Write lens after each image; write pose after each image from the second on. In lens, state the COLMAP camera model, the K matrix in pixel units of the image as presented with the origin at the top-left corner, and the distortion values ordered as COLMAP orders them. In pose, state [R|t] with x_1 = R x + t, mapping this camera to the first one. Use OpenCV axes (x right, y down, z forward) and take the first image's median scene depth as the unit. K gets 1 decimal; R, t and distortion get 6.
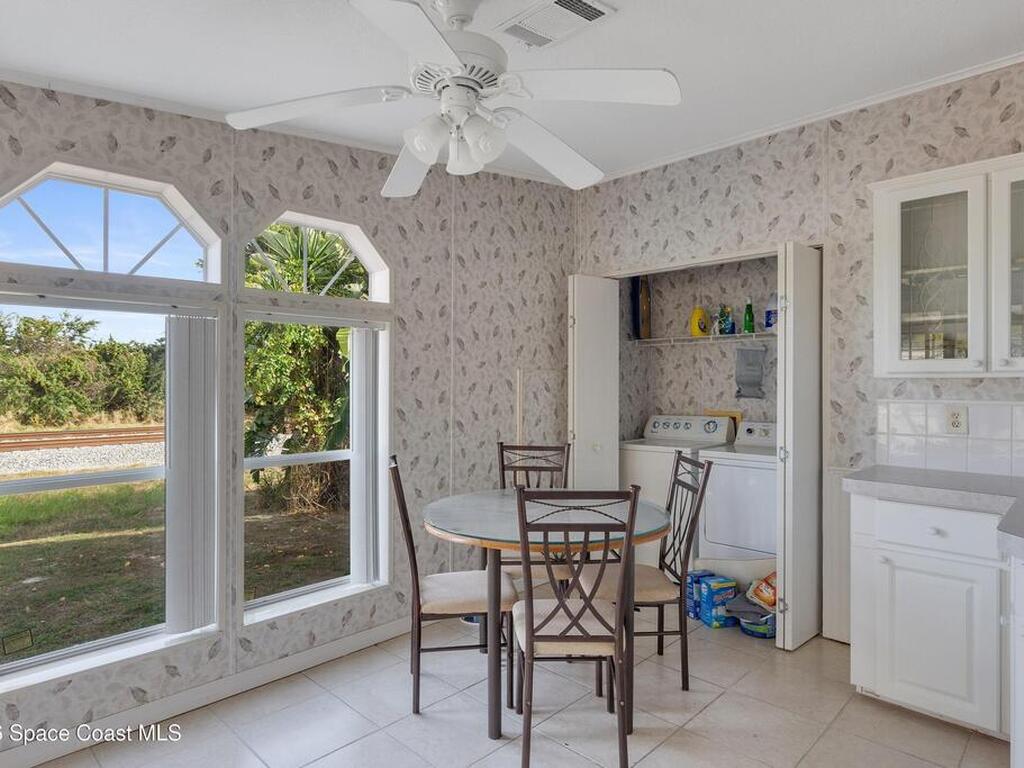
lens RADIAL K [[616.4, 0, 511.3], [0, 616.4, 384.3], [0, 0, 1]] dist [0.002601, -0.000213]
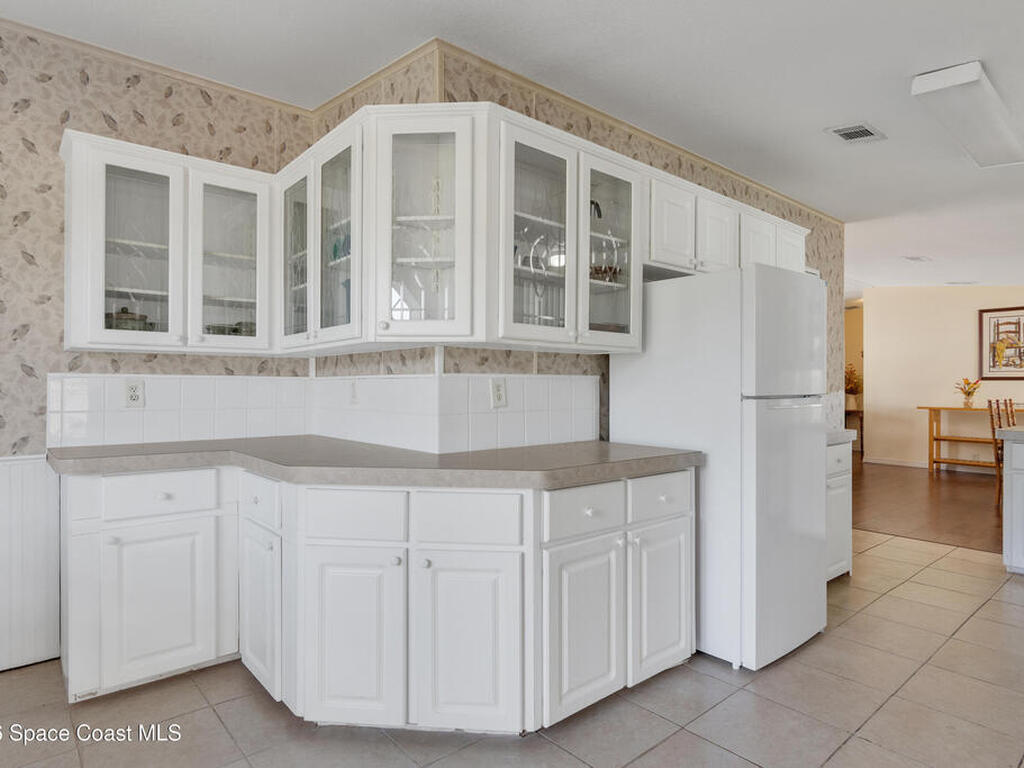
lens RADIAL K [[597.3, 0, 511.4], [0, 597.3, 382.0], [0, 0, 1]] dist [-0.000882, -0.000023]
pose [[0.081071, 0.004076, 0.996700, -0.230322], [0.002256, 0.999988, -0.004273, 0.045600], [-0.996706, 0.002595, 0.081061, 0.299176]]
